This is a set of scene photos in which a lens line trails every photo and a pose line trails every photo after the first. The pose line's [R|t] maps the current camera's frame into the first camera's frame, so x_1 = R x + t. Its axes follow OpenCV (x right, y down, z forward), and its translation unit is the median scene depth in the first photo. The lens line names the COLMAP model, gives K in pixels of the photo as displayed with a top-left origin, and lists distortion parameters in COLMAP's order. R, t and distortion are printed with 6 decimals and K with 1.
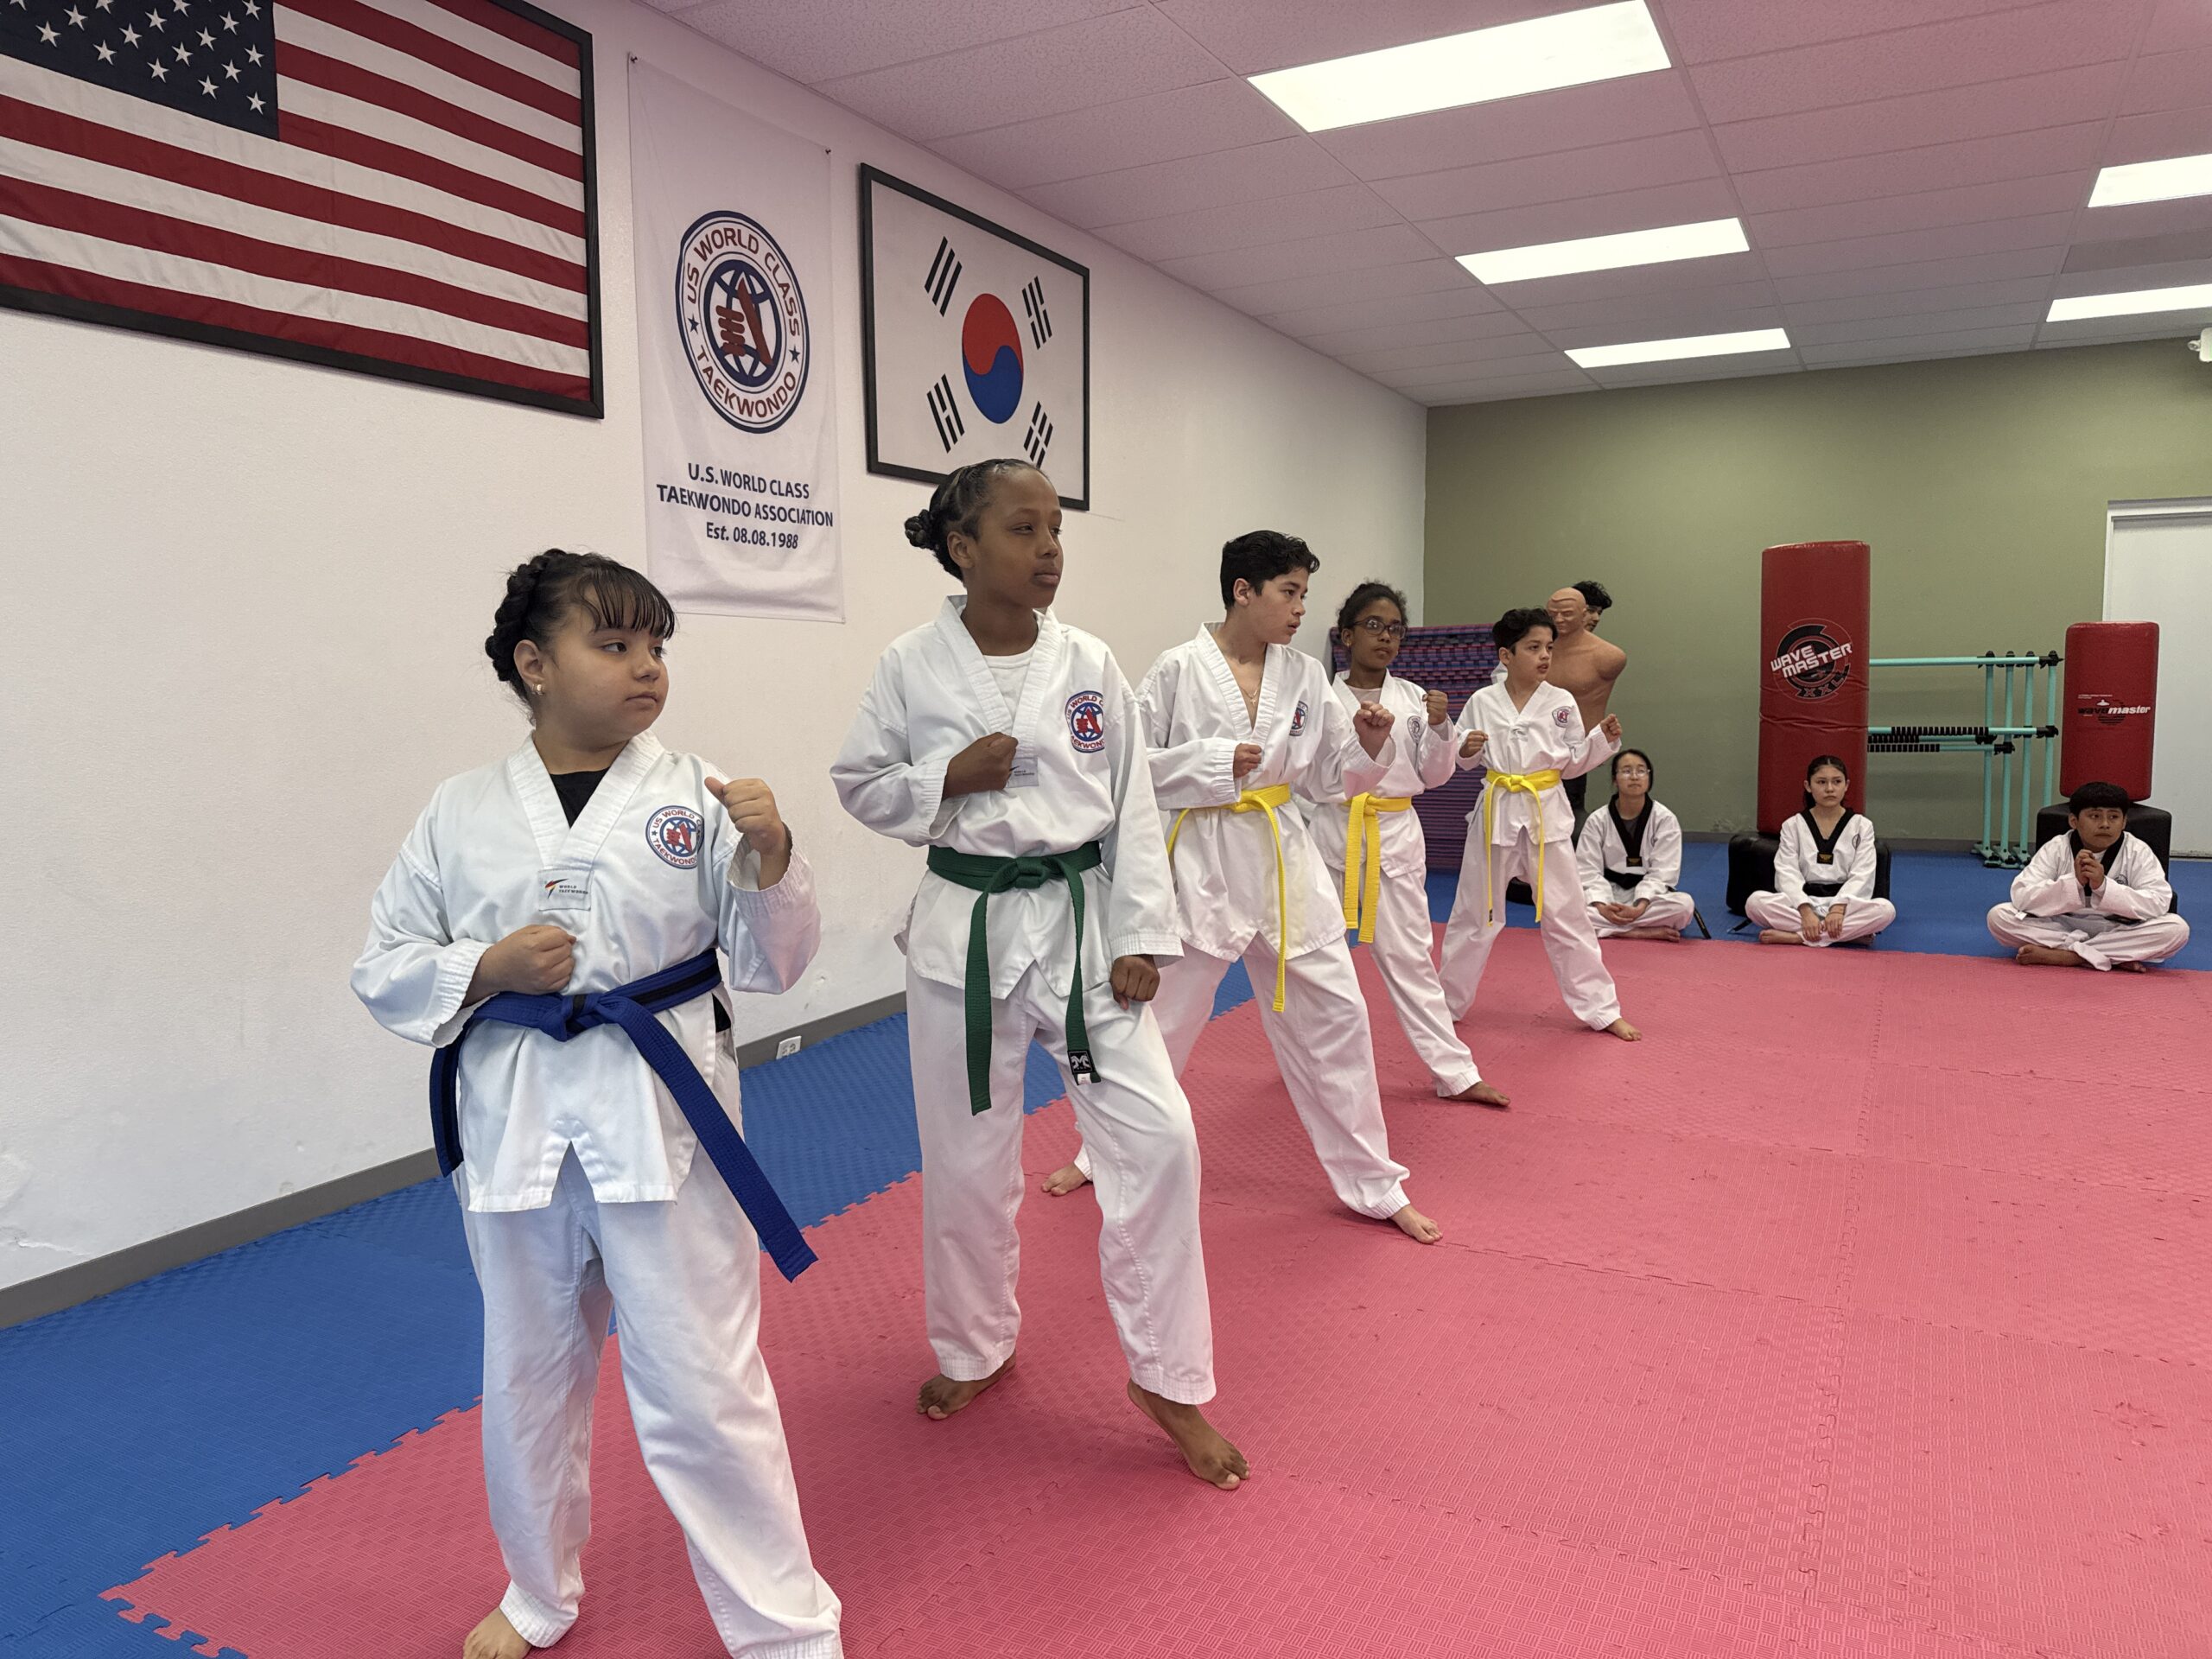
lens RADIAL K [[1564.4, 0, 1109.7], [0, 1564.4, 836.4], [0, 0, 1]] dist [0.073491, -0.098149]
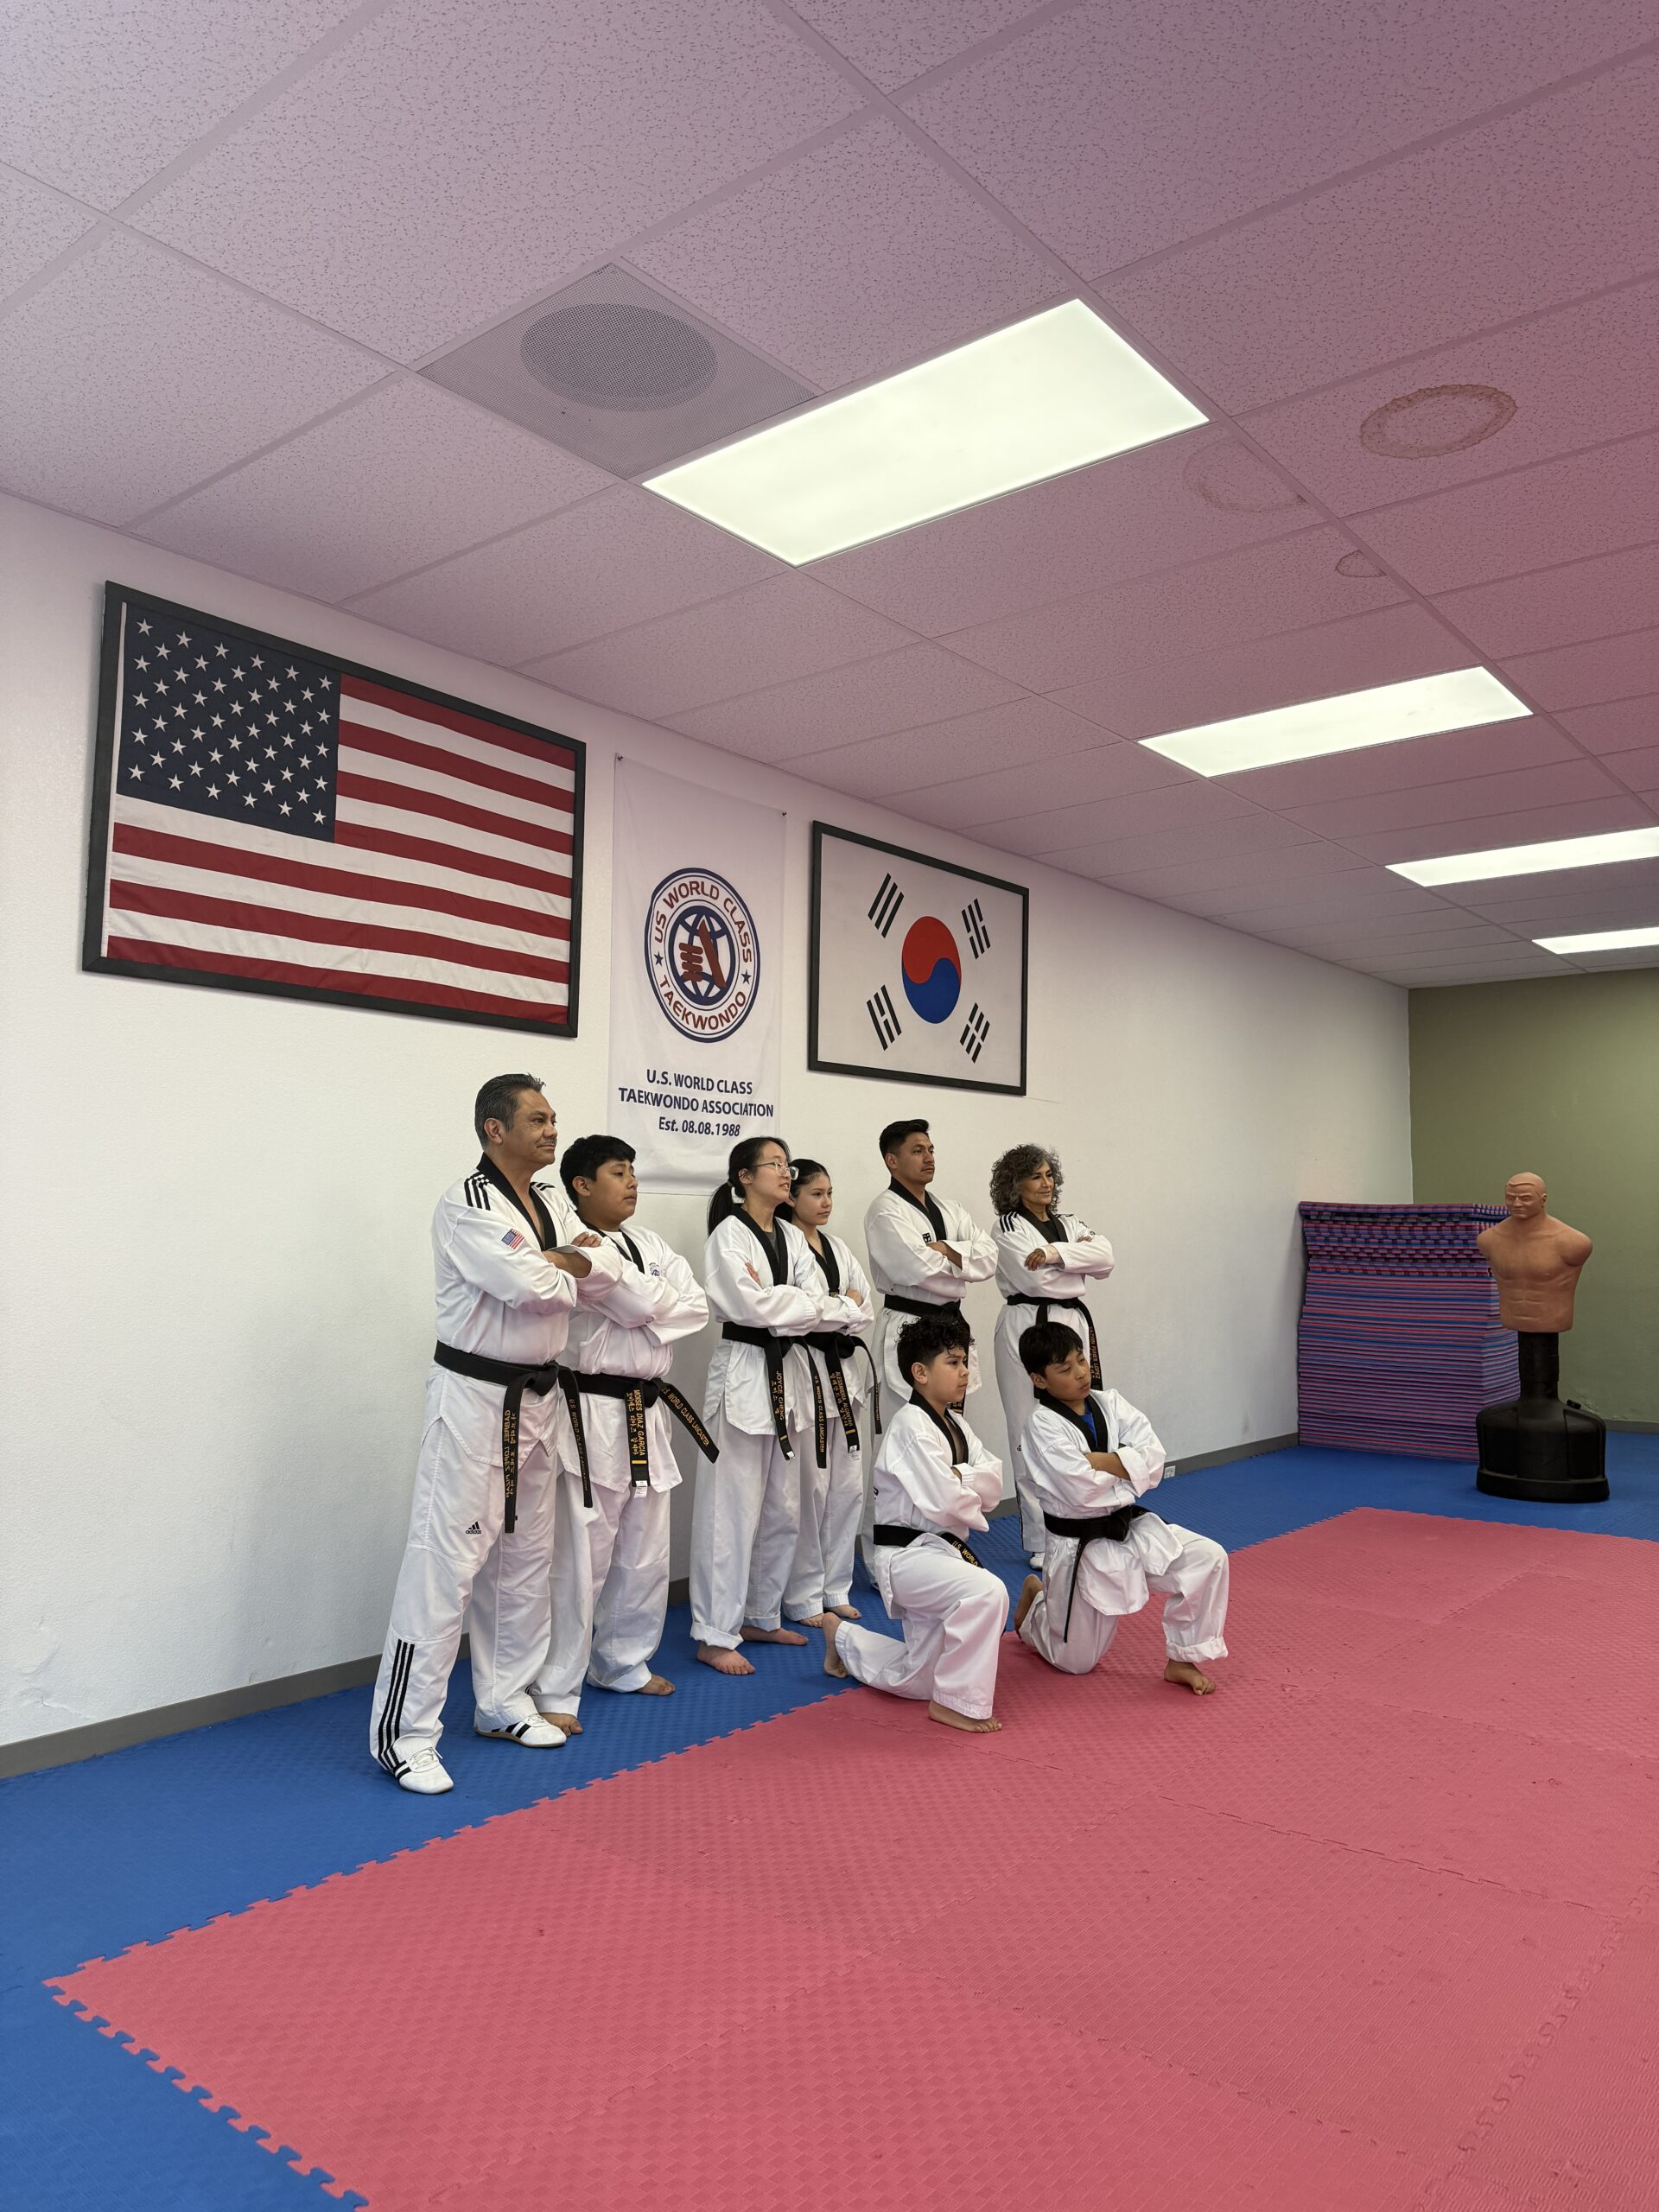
lens RADIAL K [[1564.4, 0, 836.7], [0, 1564.4, 1103.6], [0, 0, 1]] dist [0.073491, -0.098149]
pose [[0.979706, 0.004770, -0.200382, 0.105505], [-0.041232, 0.983132, -0.178188, -0.006580], [0.196152, 0.182834, 0.963377, -0.102404]]
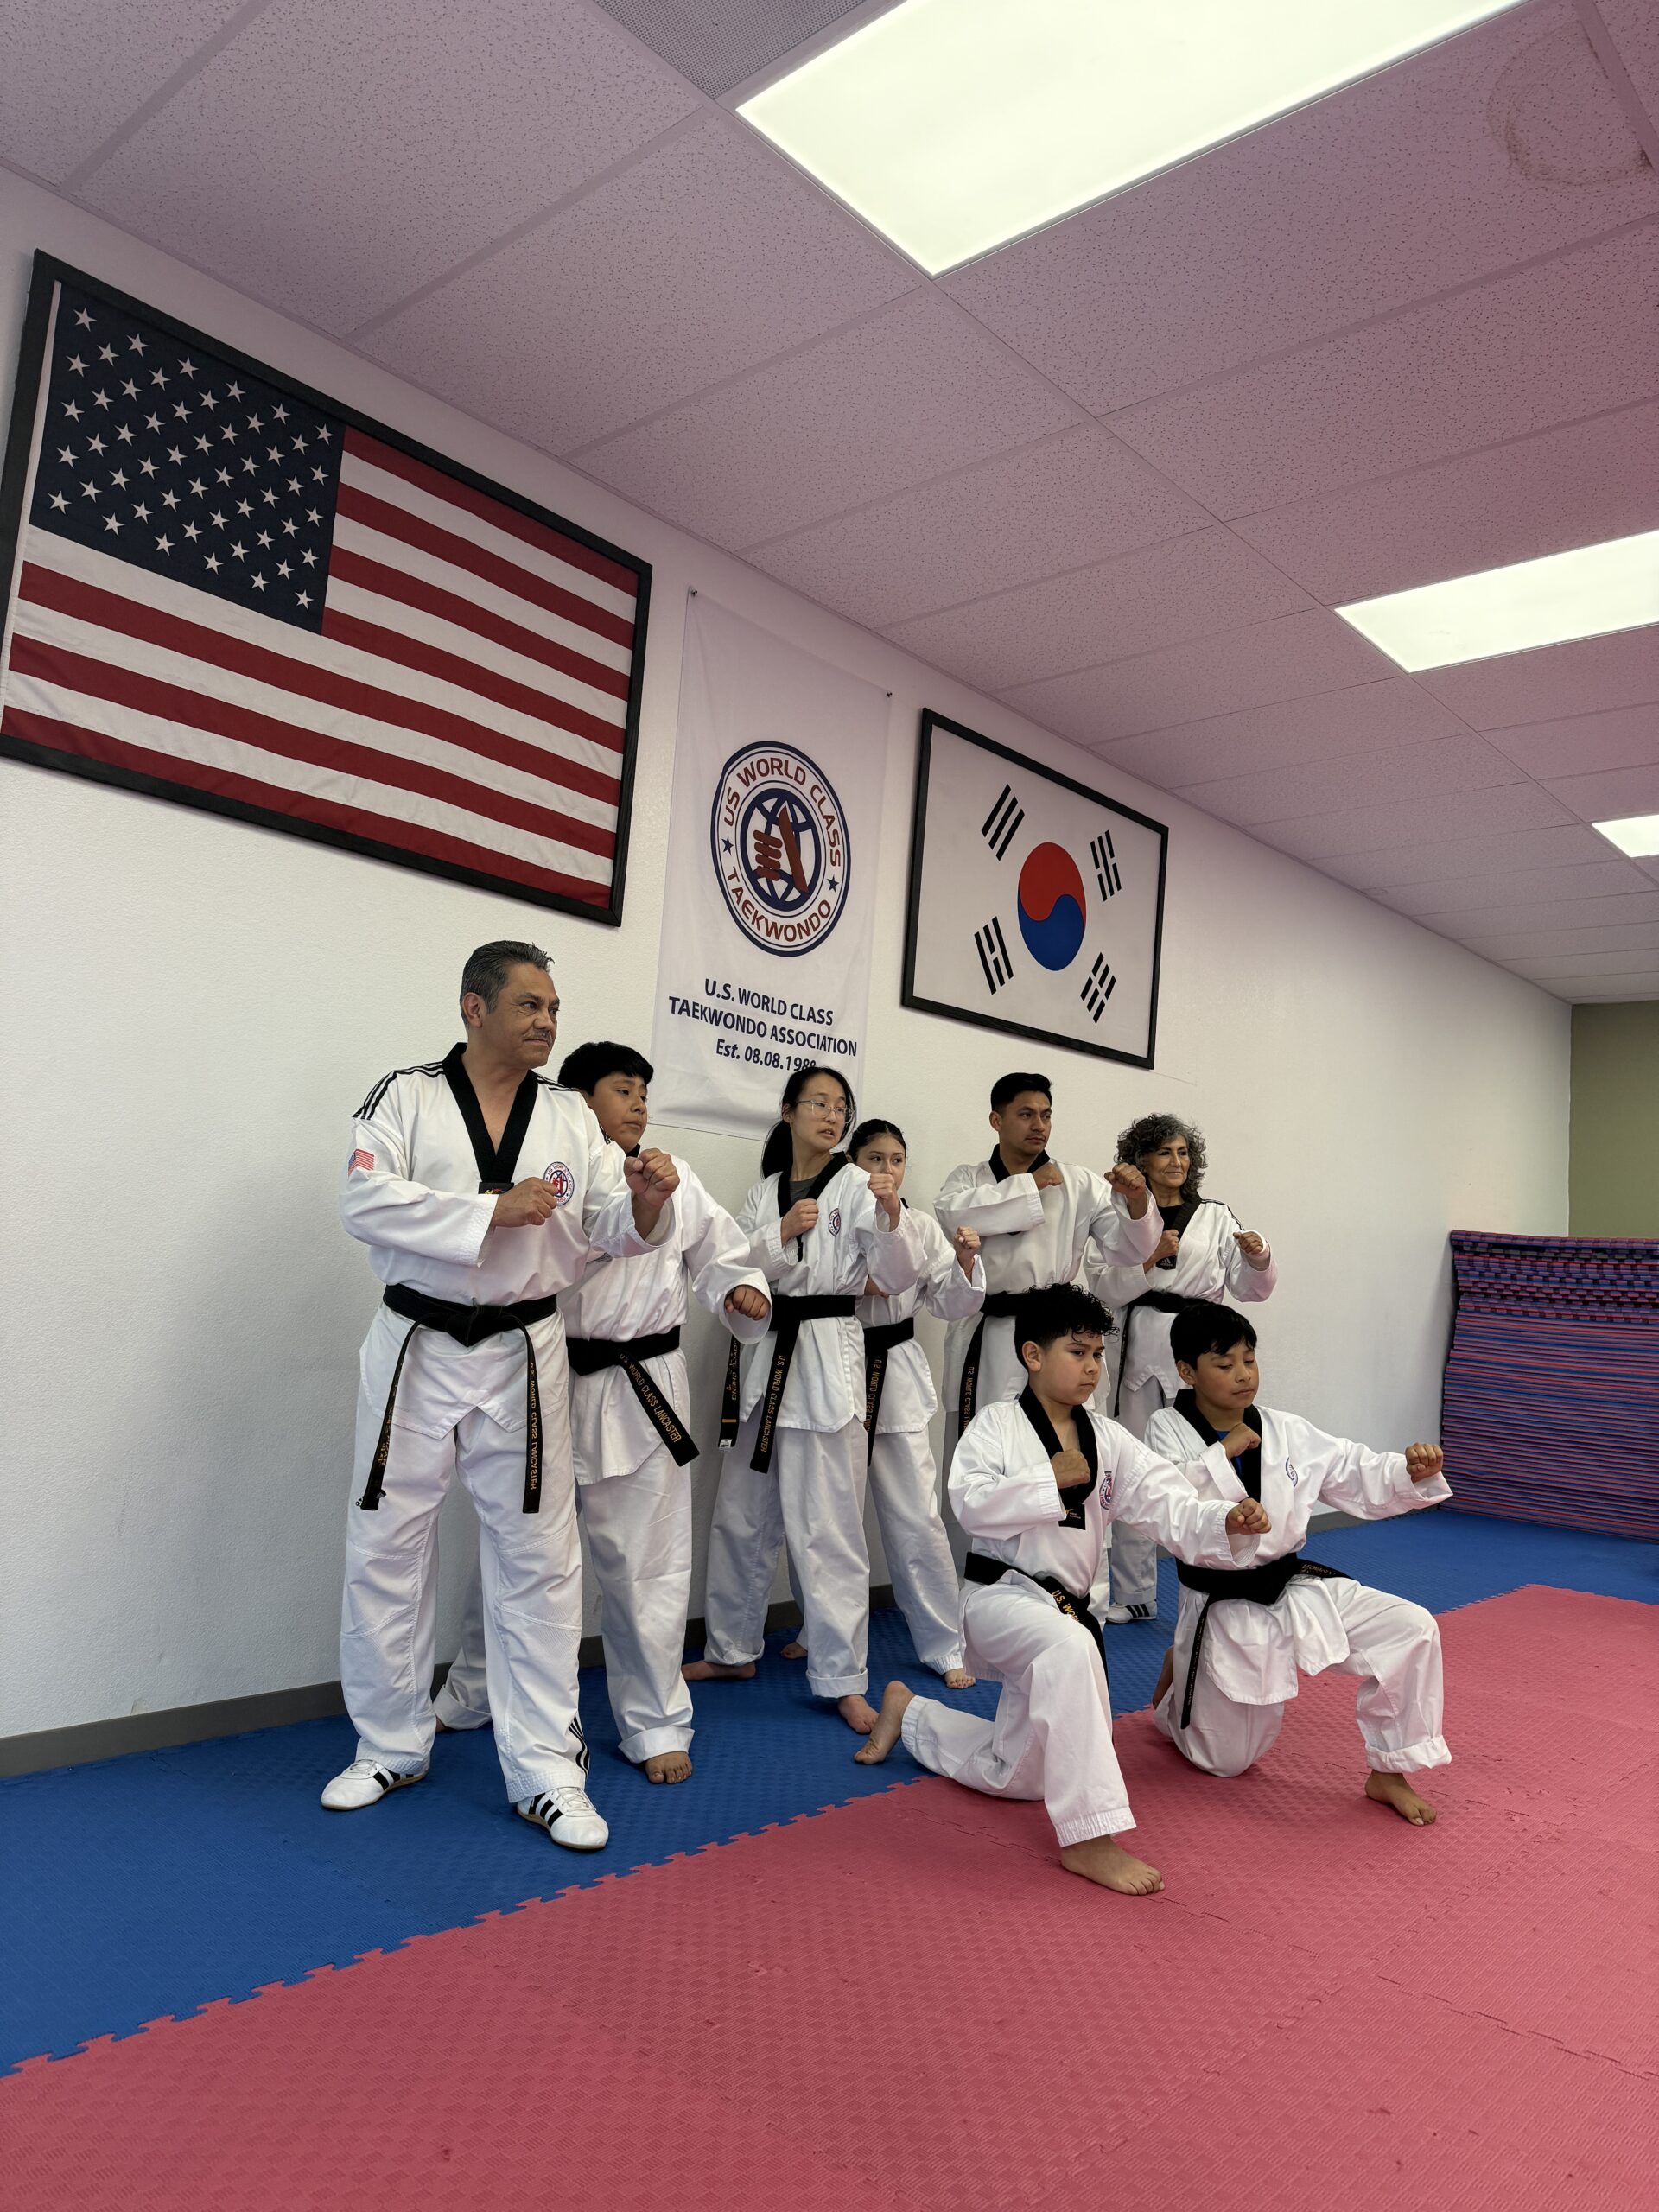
lens RADIAL K [[1564.4, 0, 832.8], [0, 1564.4, 1097.9], [0, 0, 1]] dist [0.073491, -0.098149]
pose [[0.967371, 0.049483, -0.248485, 0.048120], [-0.102426, 0.973407, -0.204910, 0.021521], [0.231737, 0.223676, 0.946714, 0.119052]]
